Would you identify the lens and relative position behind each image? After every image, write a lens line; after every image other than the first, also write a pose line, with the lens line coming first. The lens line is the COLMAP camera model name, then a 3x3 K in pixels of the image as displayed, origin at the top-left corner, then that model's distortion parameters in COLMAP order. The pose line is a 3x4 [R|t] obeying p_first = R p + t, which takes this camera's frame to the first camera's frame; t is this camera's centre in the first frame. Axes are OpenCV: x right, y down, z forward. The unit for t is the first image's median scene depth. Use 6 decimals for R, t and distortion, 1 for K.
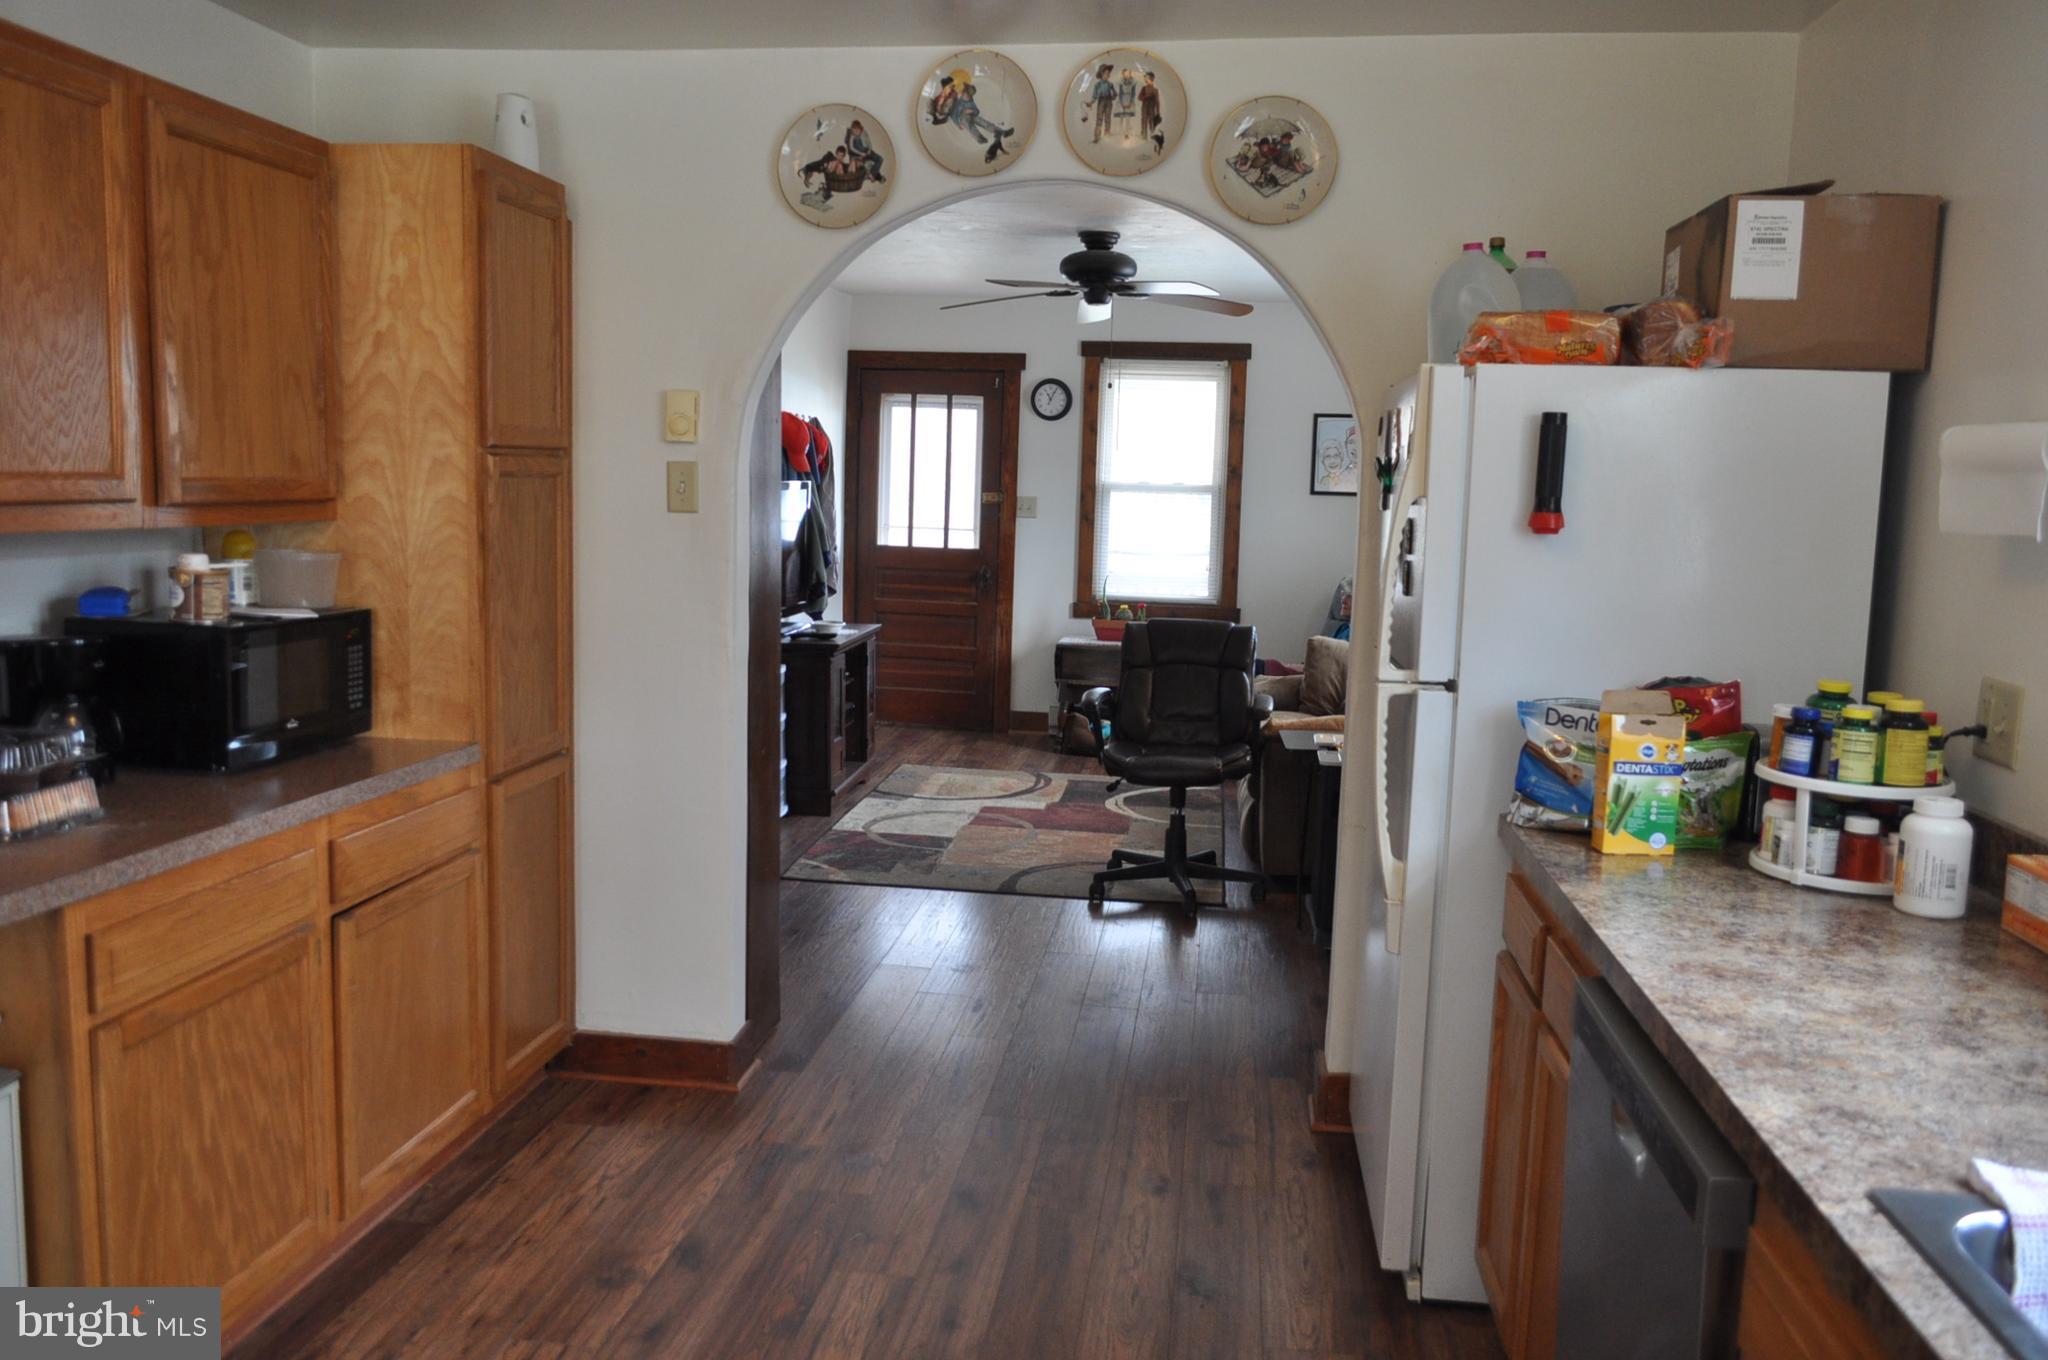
lens RADIAL K [[1603.0, 0, 1031.0], [0, 1603.0, 671.6], [0, 0, 1]] dist [-0.007942, -0.004505]
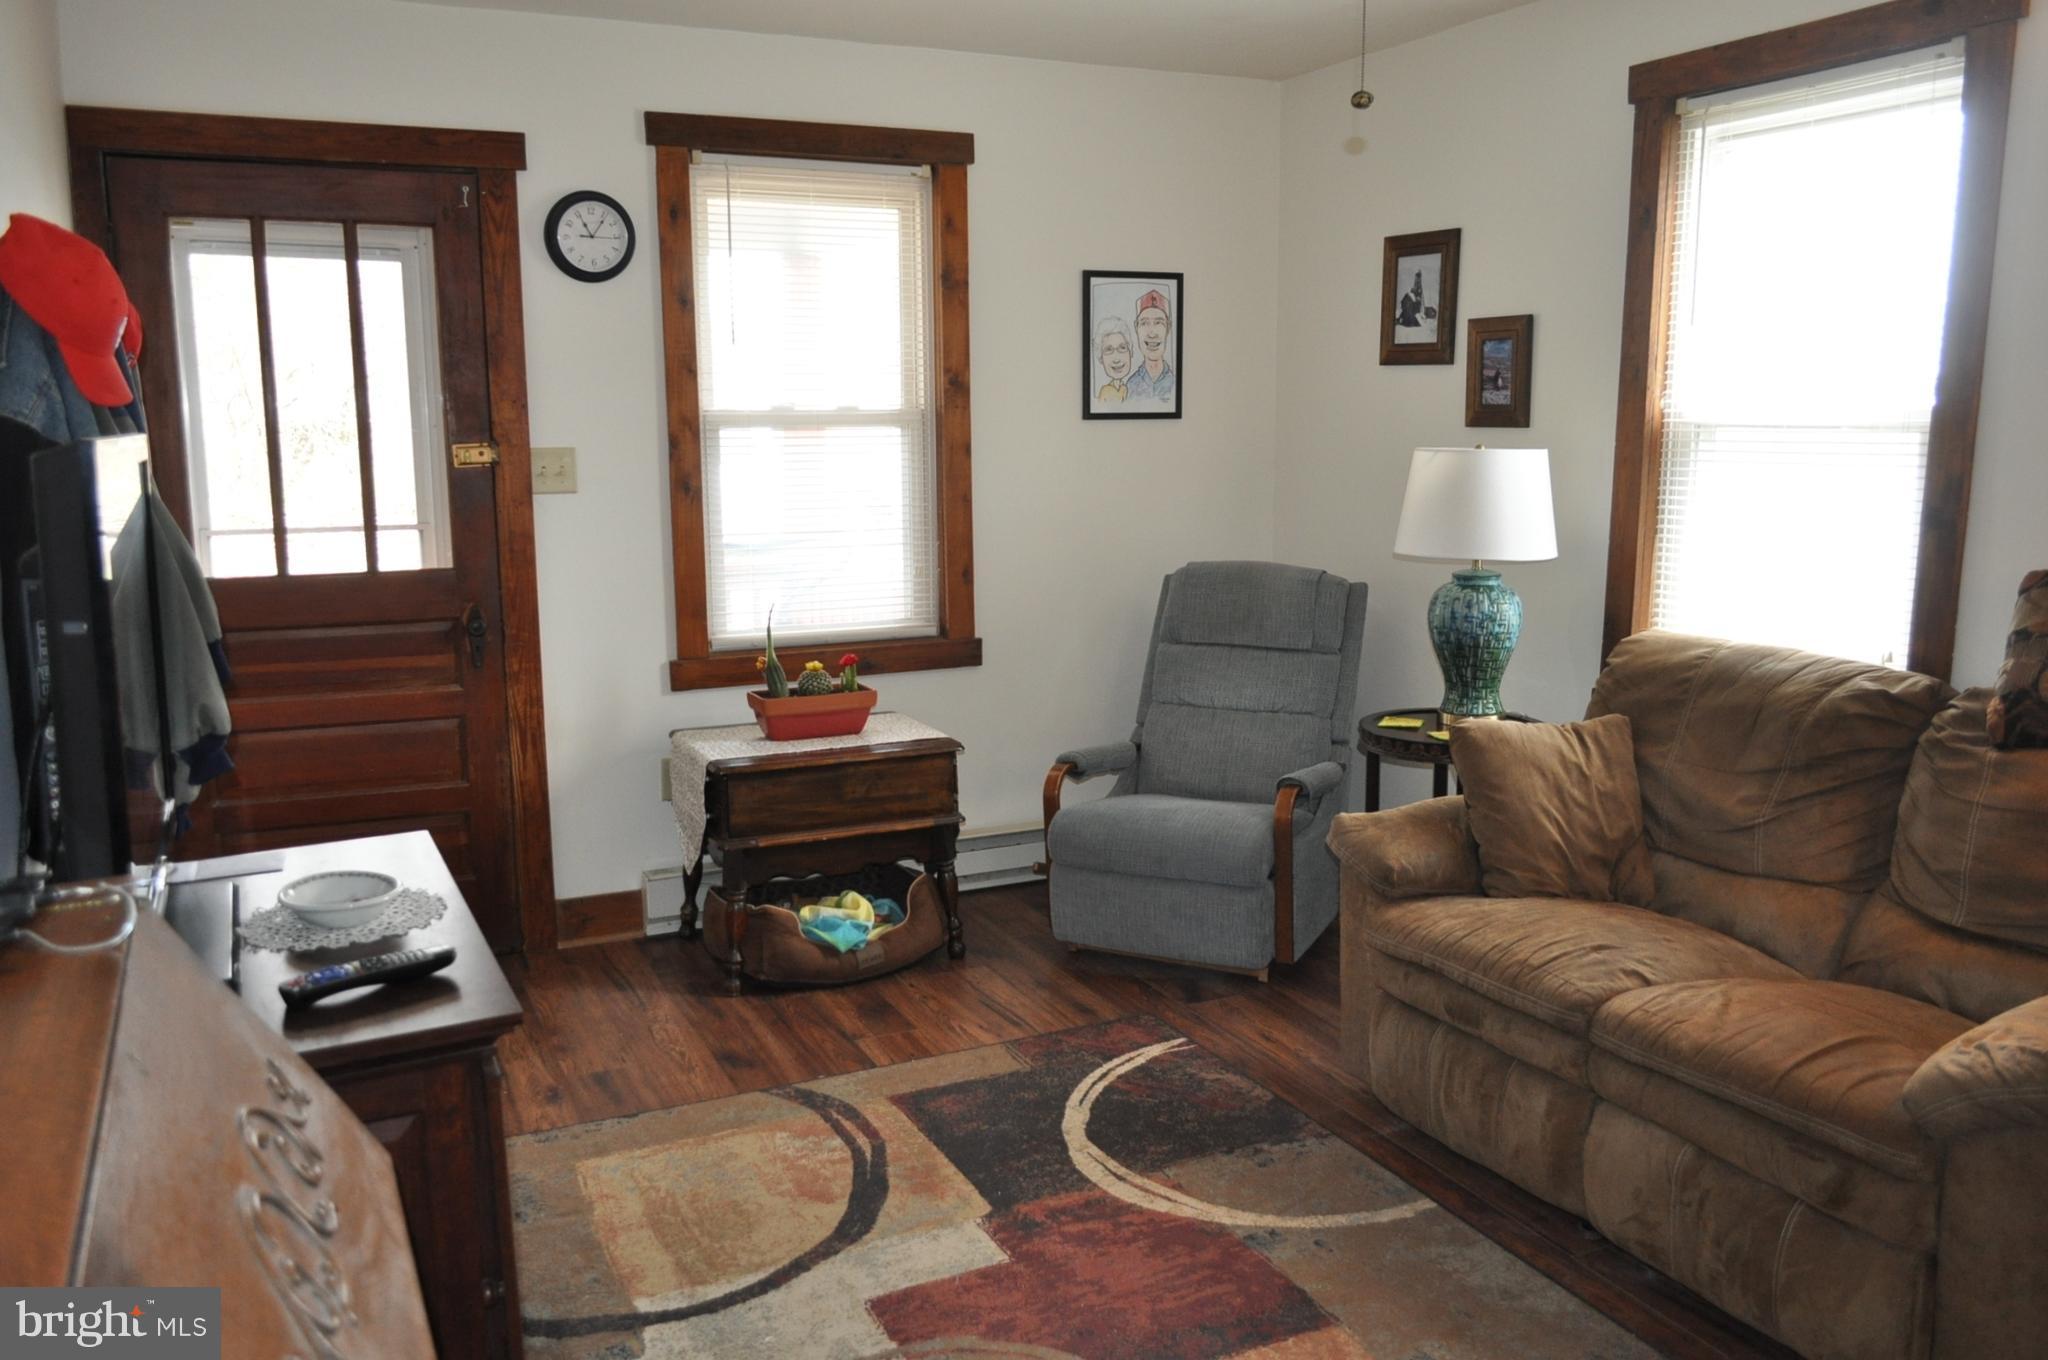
lens RADIAL K [[1592.8, 0, 1023.6], [0, 1592.8, 674.6], [0, 0, 1]] dist [-0.015348, 0.005755]
pose [[0.844286, -0.121527, 0.521931, -0.136648], [0.096102, 0.992494, 0.075638, -0.065880], [-0.527206, -0.013702, 0.849627, 0.535958]]
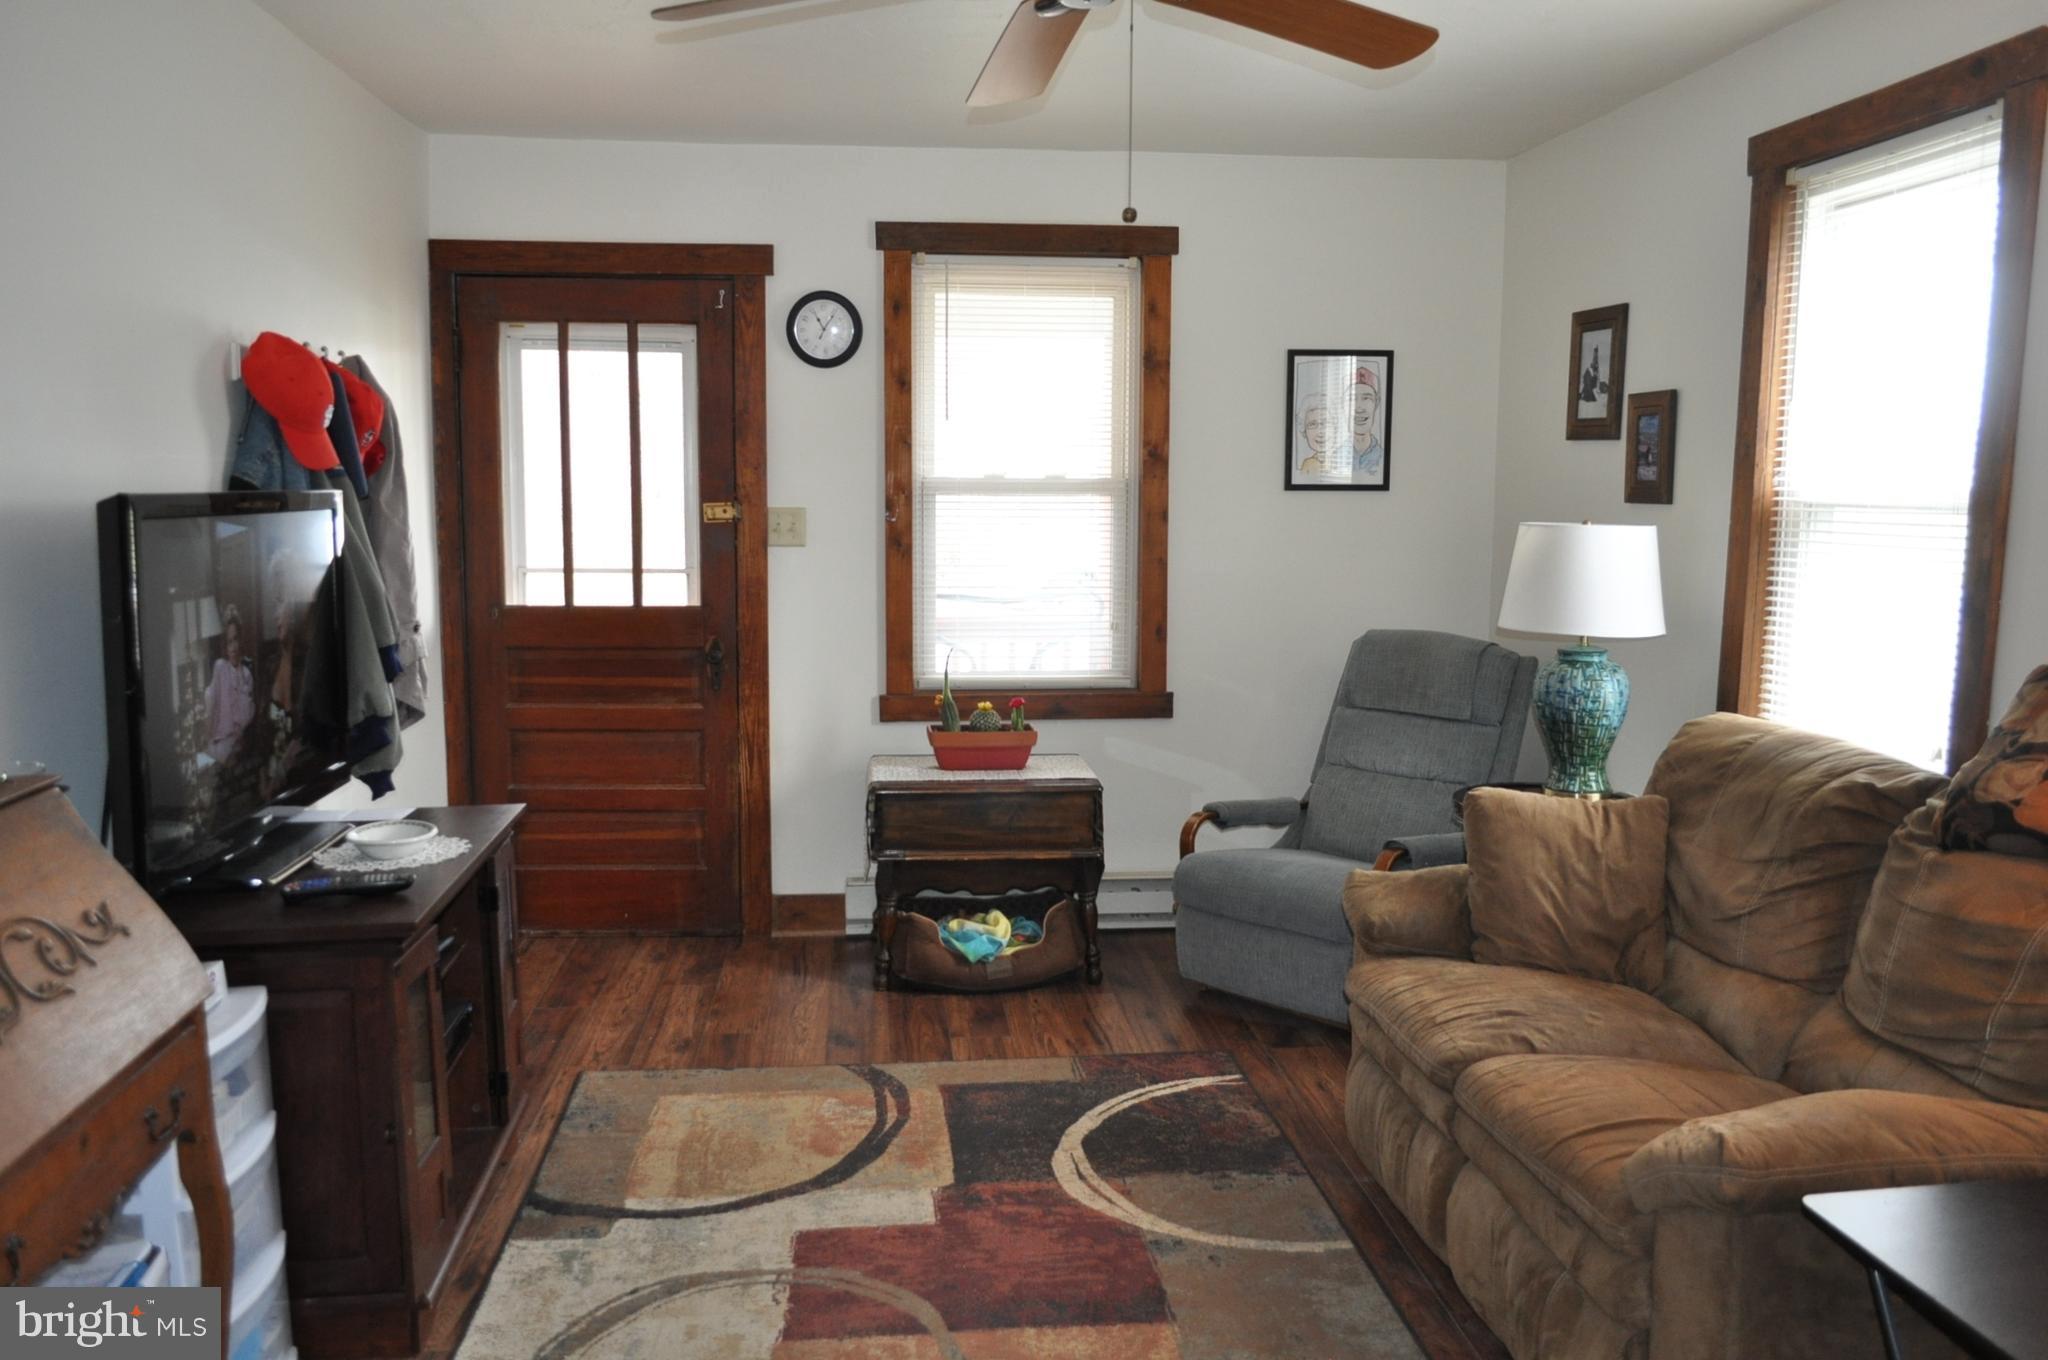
lens RADIAL K [[1592.8, 0, 1023.6], [0, 1592.8, 674.6], [0, 0, 1]] dist [-0.015348, 0.005755]
pose [[0.975150, -0.051053, 0.215583, -0.043773], [0.050237, 0.998694, 0.009266, -0.053372], [-0.215775, 0.001794, 0.976442, 0.452369]]
